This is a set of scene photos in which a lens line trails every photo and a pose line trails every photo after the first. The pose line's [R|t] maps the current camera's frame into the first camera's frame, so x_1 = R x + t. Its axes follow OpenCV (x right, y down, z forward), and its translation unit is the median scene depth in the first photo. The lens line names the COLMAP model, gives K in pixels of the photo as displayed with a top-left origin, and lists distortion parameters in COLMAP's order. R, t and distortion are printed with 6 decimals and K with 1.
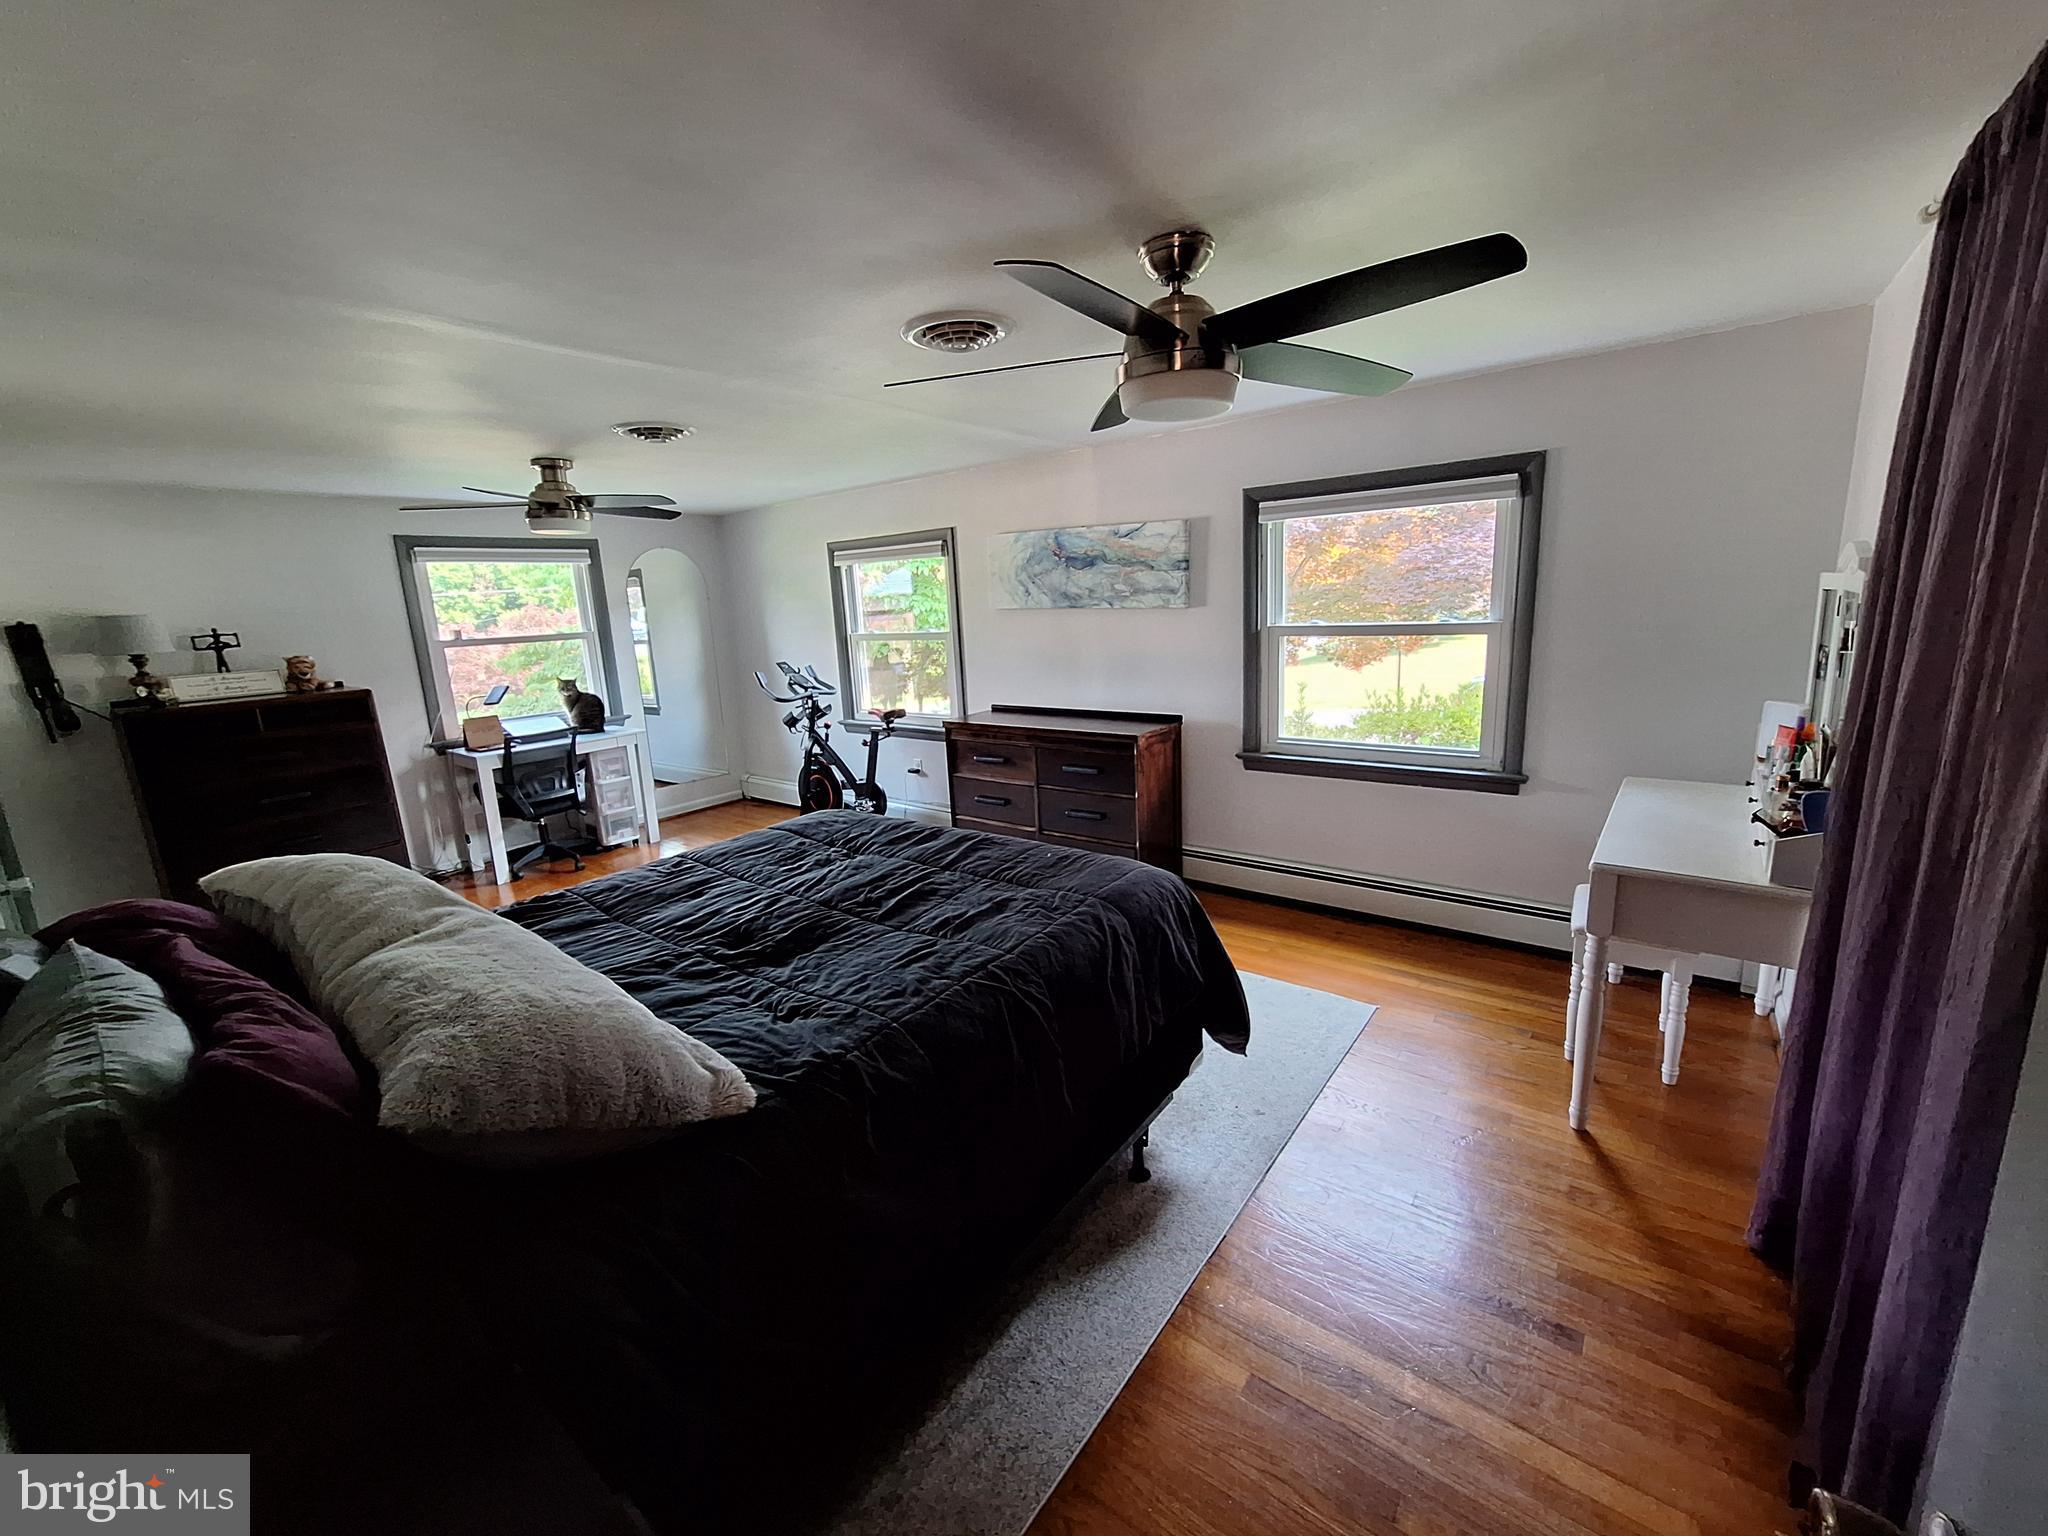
lens RADIAL K [[806.3, 0, 1015.9], [0, 806.3, 761.6], [0, 0, 1]] dist [0.000019, 0.000466]
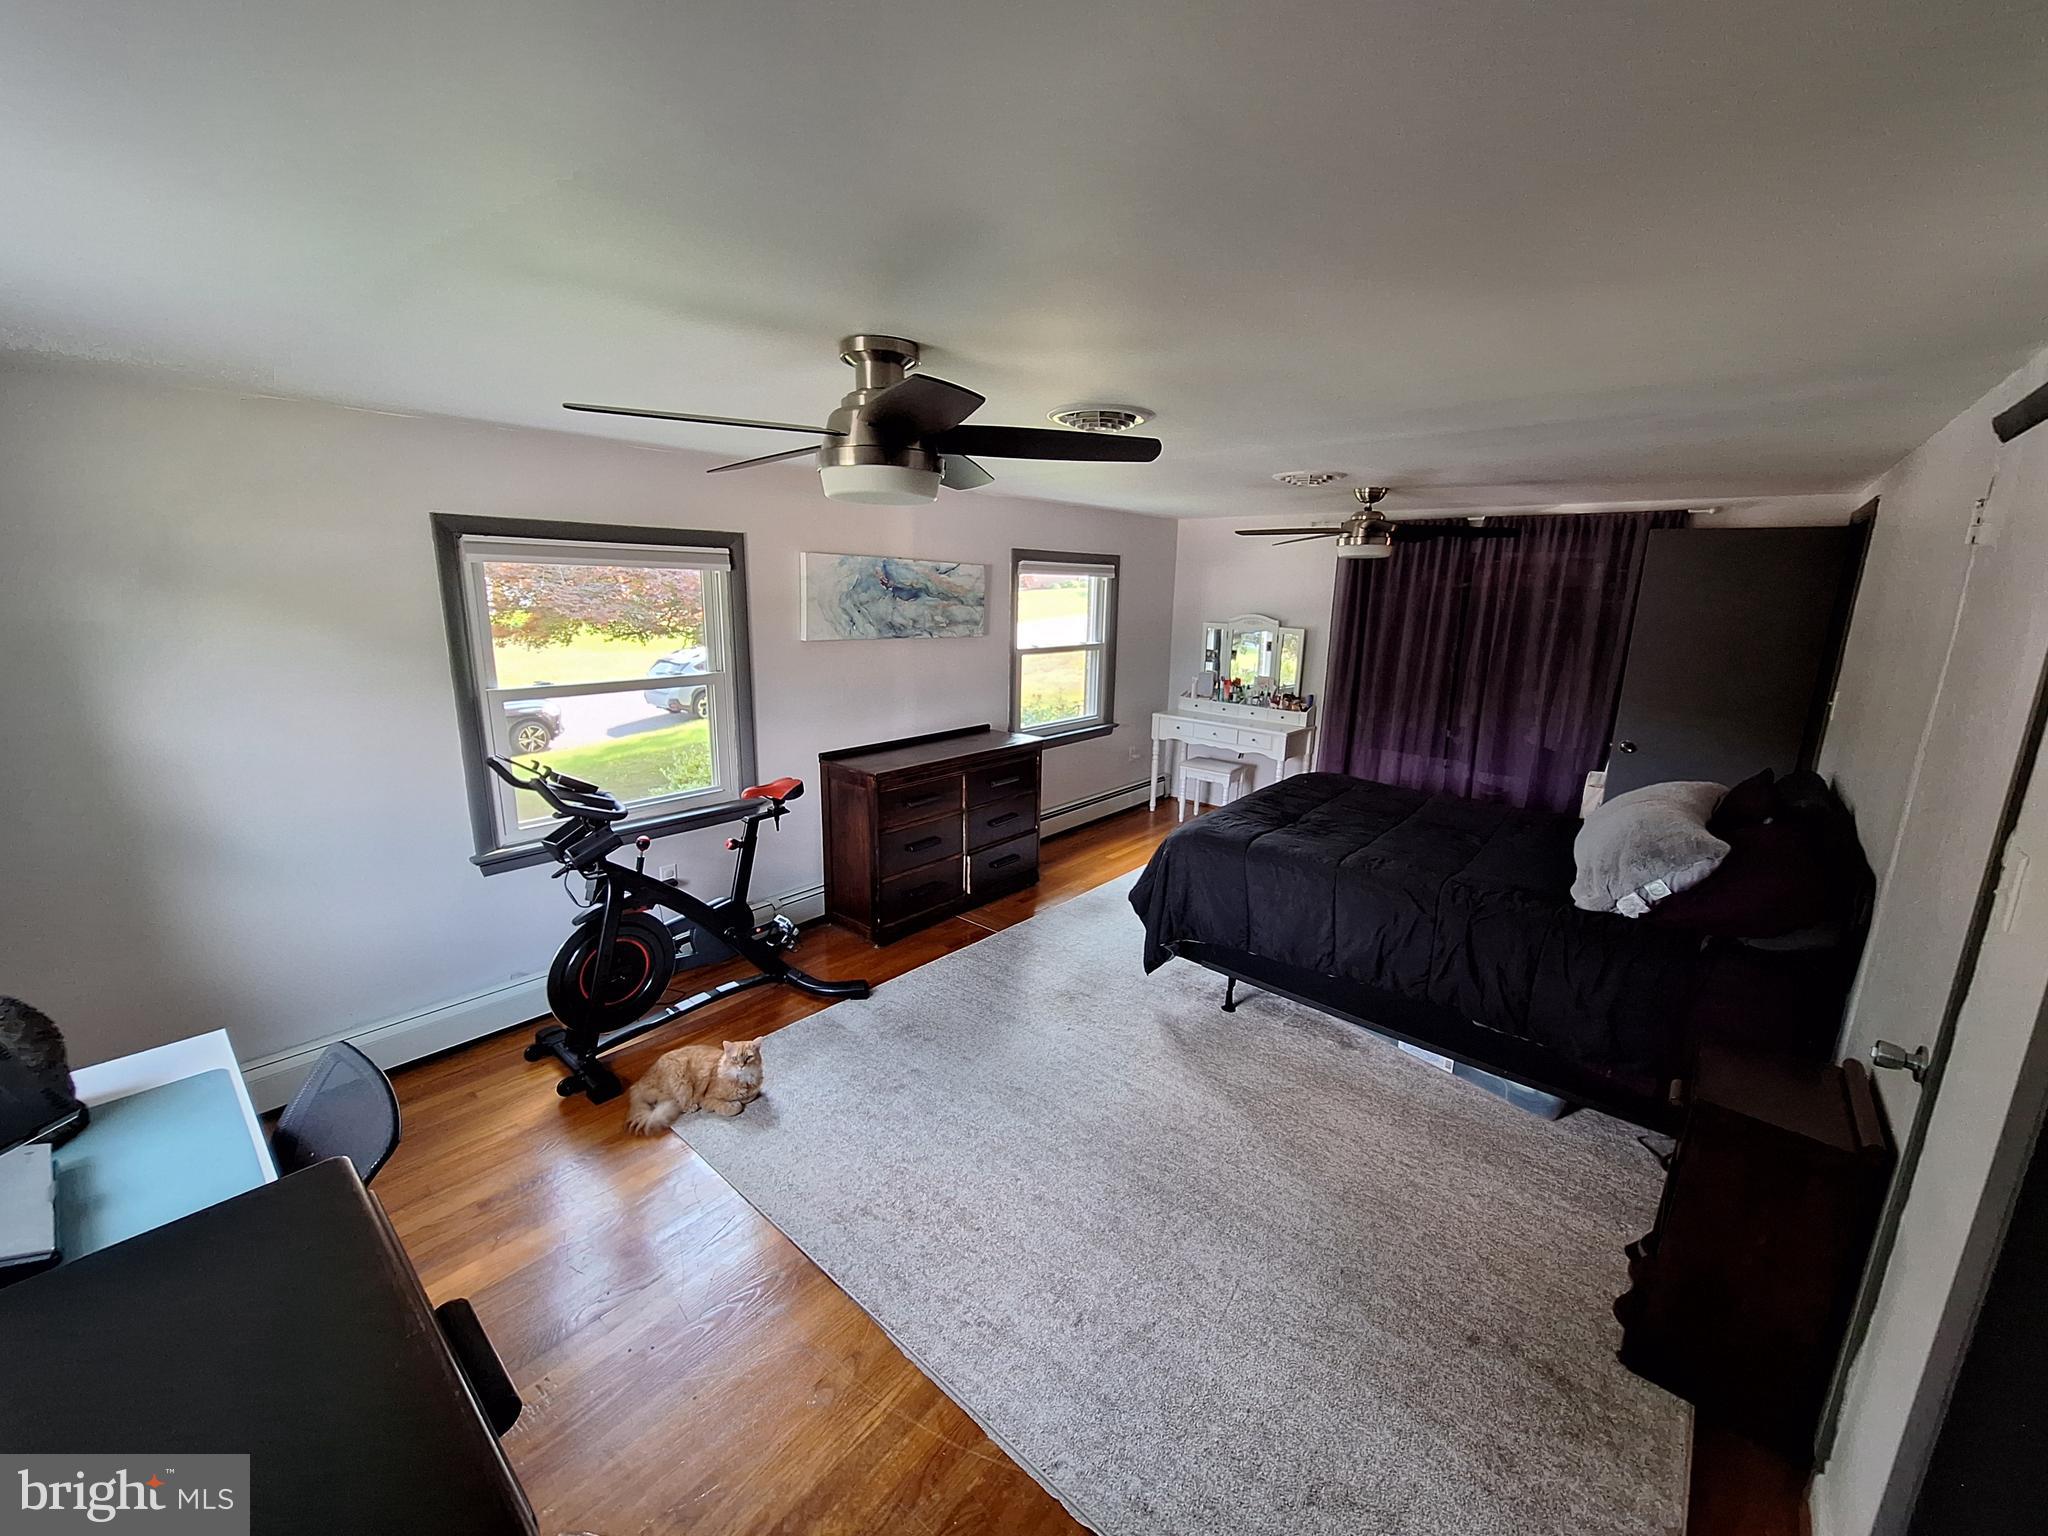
lens RADIAL K [[806.3, 0, 1015.9], [0, 806.3, 761.6], [0, 0, 1]] dist [0.000019, 0.000466]
pose [[0.057526, -0.165326, 0.984560, -0.977159], [0.188803, 0.970199, 0.151883, -0.174152], [-0.980329, 0.177150, 0.087025, 0.835958]]
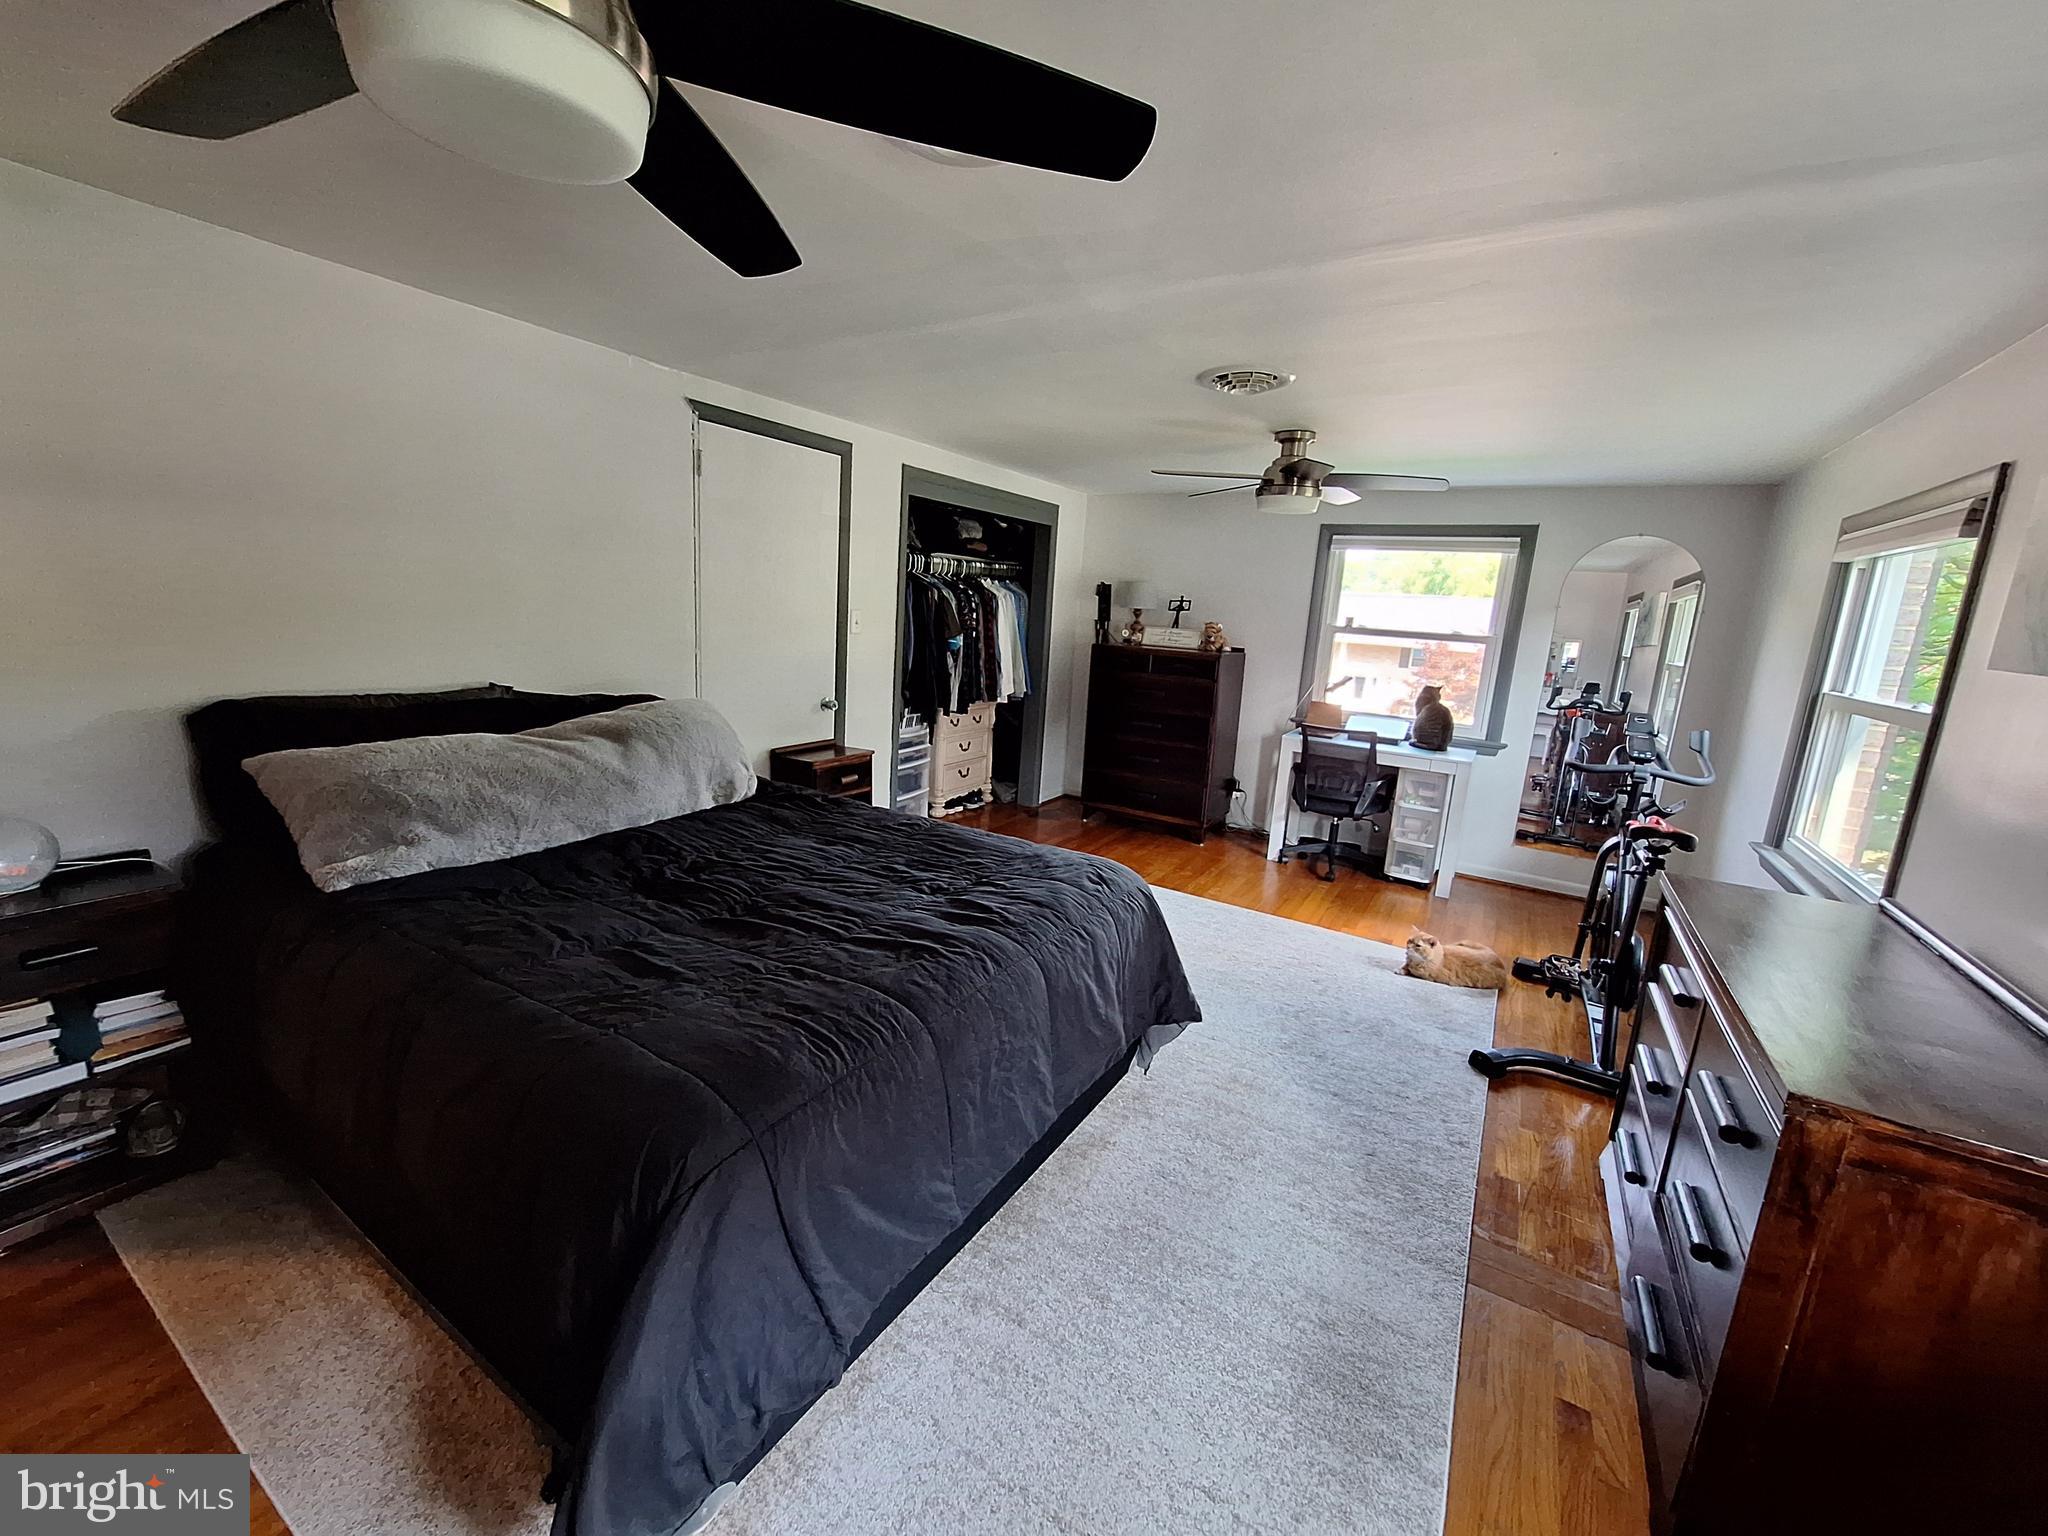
lens RADIAL K [[806.3, 0, 1015.9], [0, 806.3, 761.6], [0, 0, 1]] dist [0.000019, 0.000466]
pose [[0.113895, 0.254240, -0.960411, 0.335012], [-0.263911, 0.939713, 0.217464, -0.123838], [0.957799, 0.228695, 0.174125, 0.562924]]
